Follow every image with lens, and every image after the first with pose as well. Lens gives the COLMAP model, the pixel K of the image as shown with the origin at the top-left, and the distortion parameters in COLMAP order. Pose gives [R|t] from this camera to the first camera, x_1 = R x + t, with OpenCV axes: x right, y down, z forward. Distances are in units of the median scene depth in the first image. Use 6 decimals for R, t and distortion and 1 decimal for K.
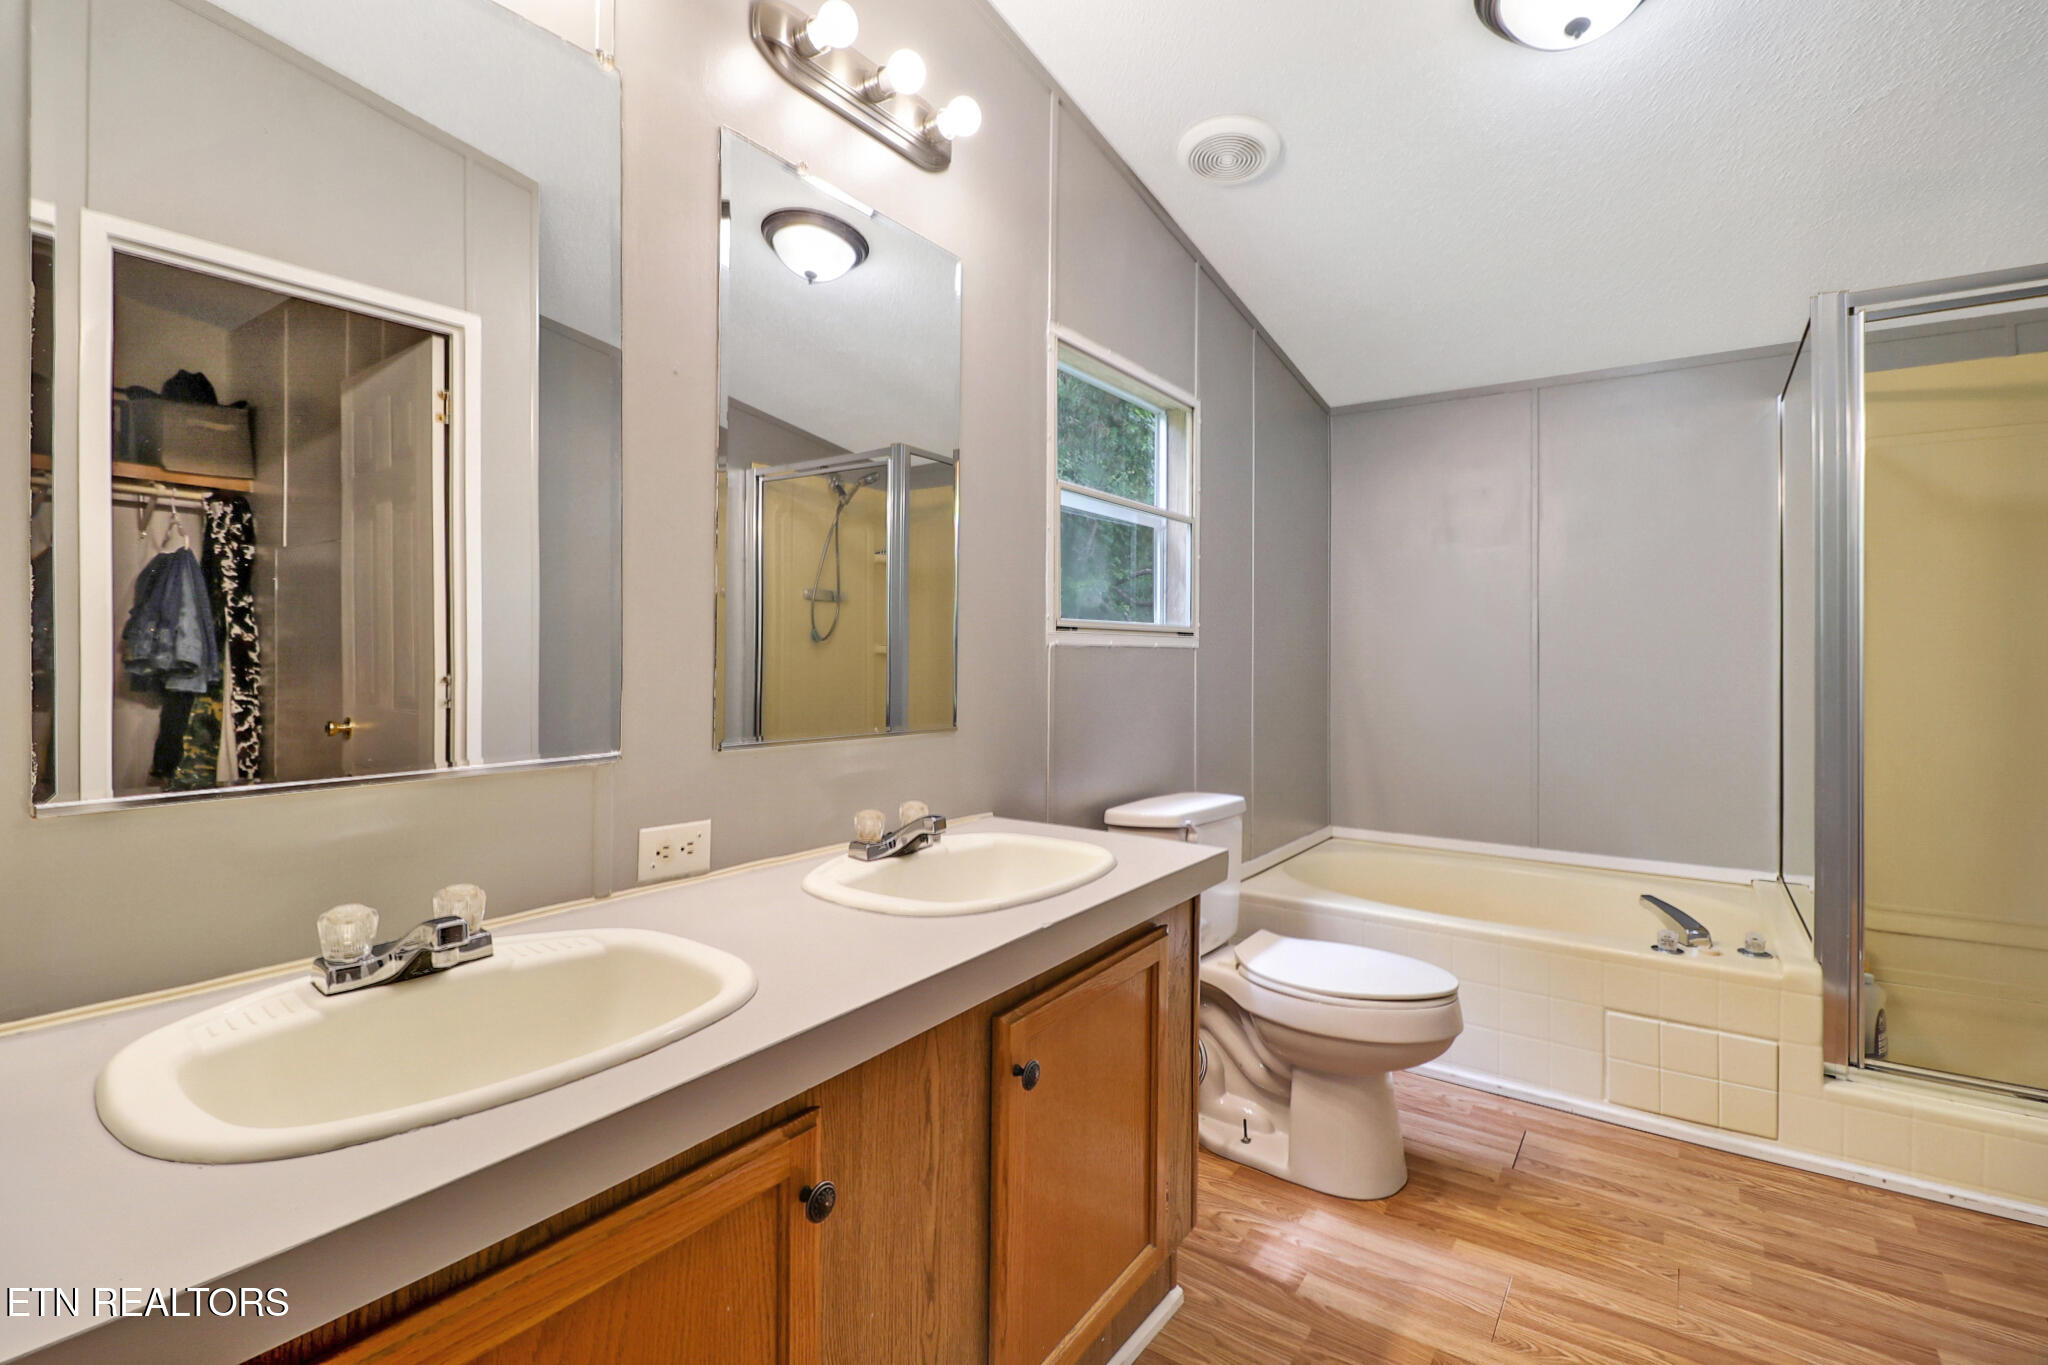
lens RADIAL K [[938.3, 0, 1024.5], [0, 938.3, 665.7], [0, 0, 1]] dist [-0.017590, -0.000969]
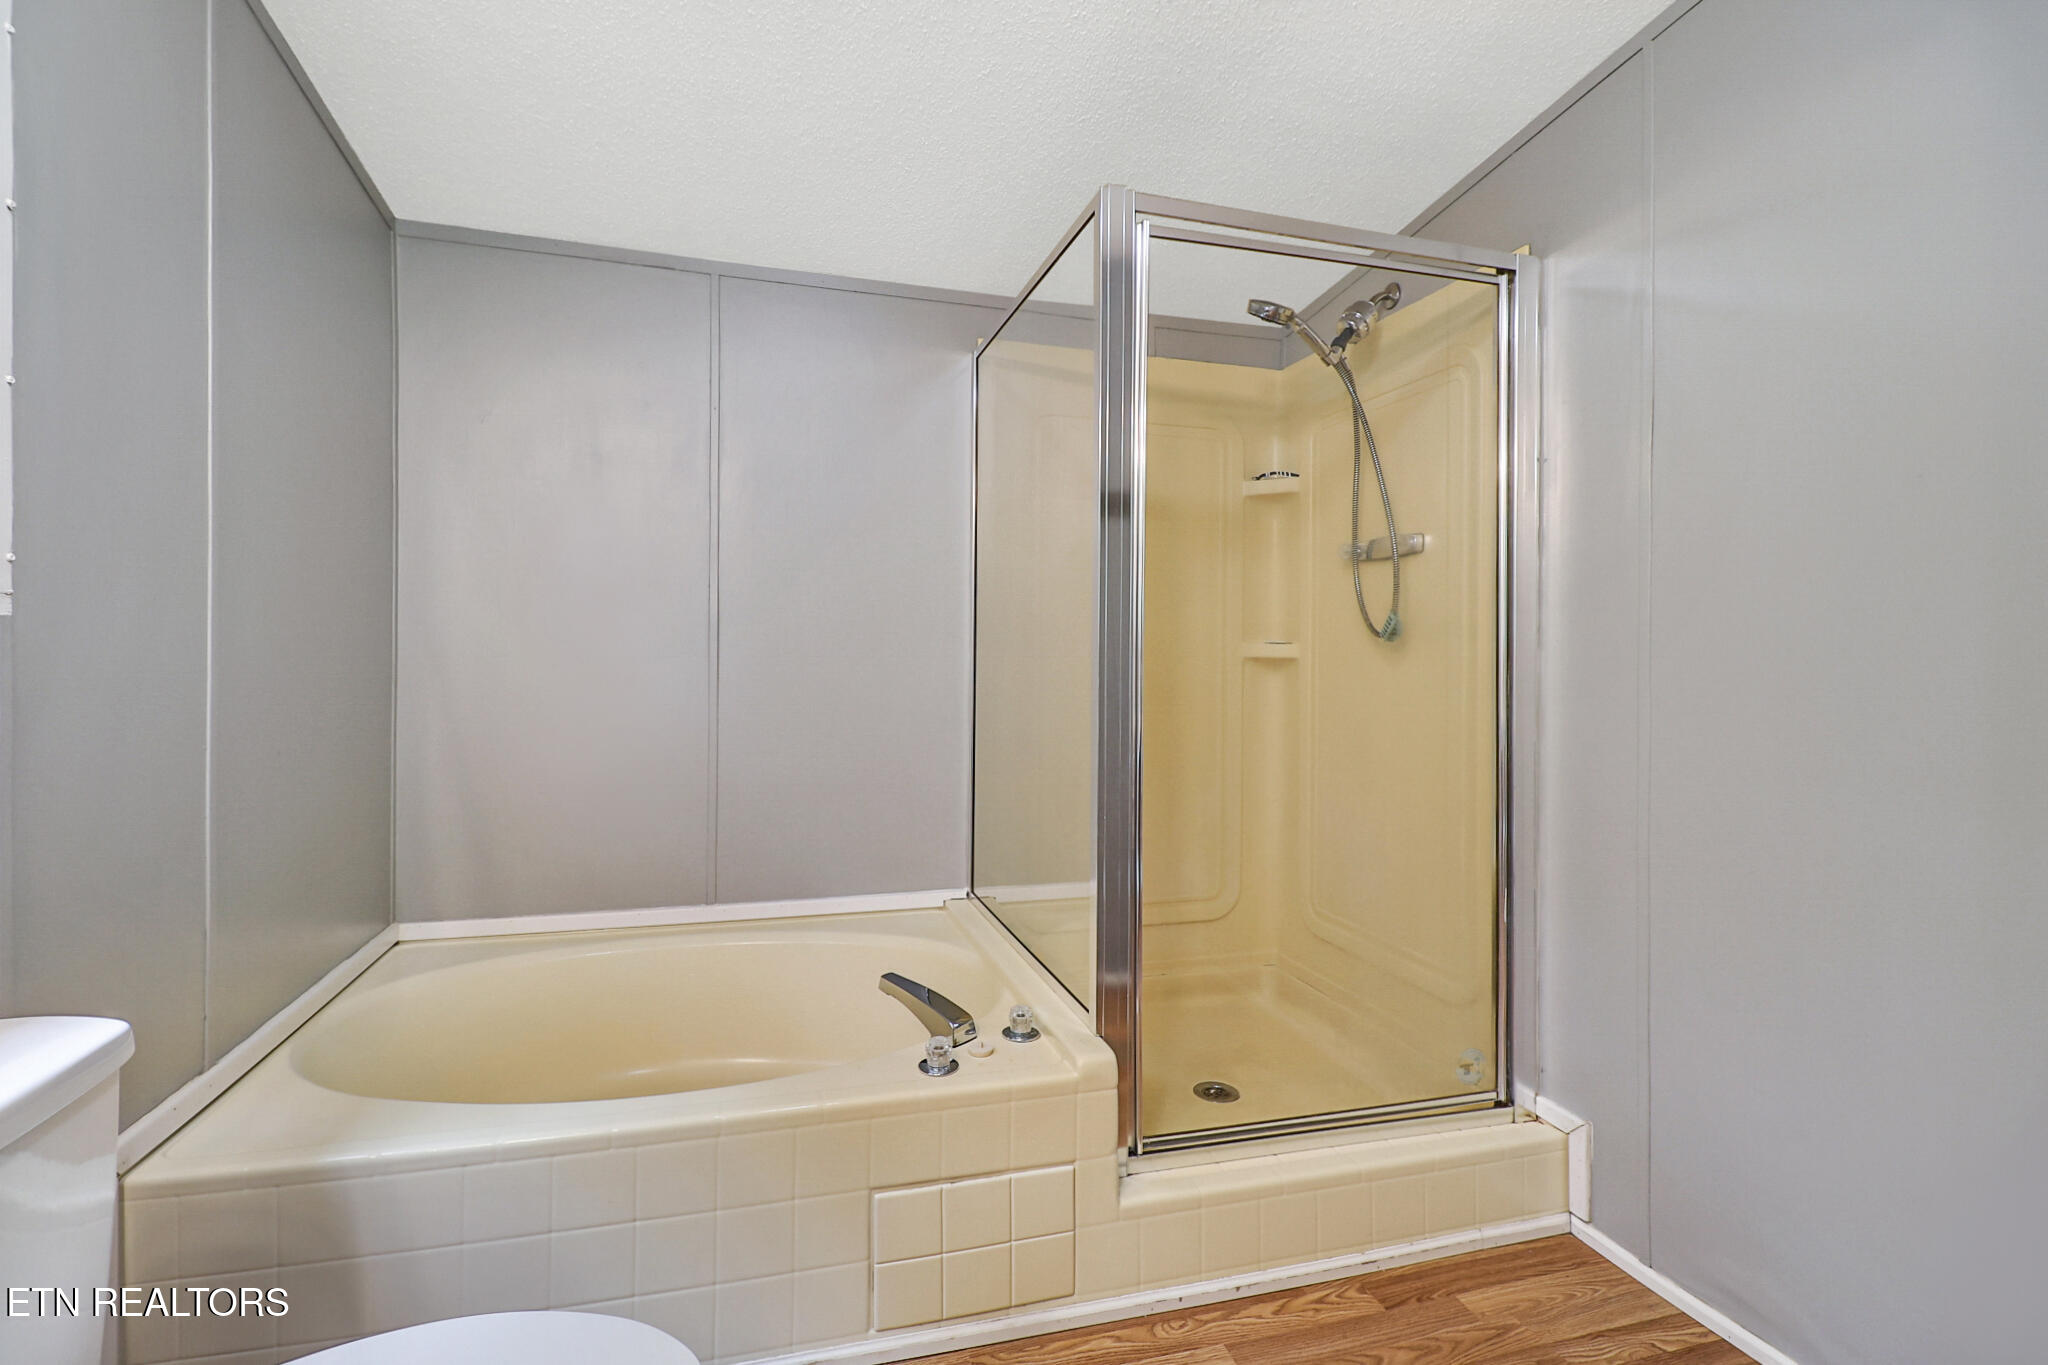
lens RADIAL K [[938.3, 0, 1021.9], [0, 938.3, 660.7], [0, 0, 1]] dist [-0.017590, -0.000969]
pose [[0.632769, -0.003948, 0.774330, 0.182519], [0.001487, 0.999991, 0.003884, -0.000062], [-0.774339, -0.001306, 0.632770, 0.484061]]
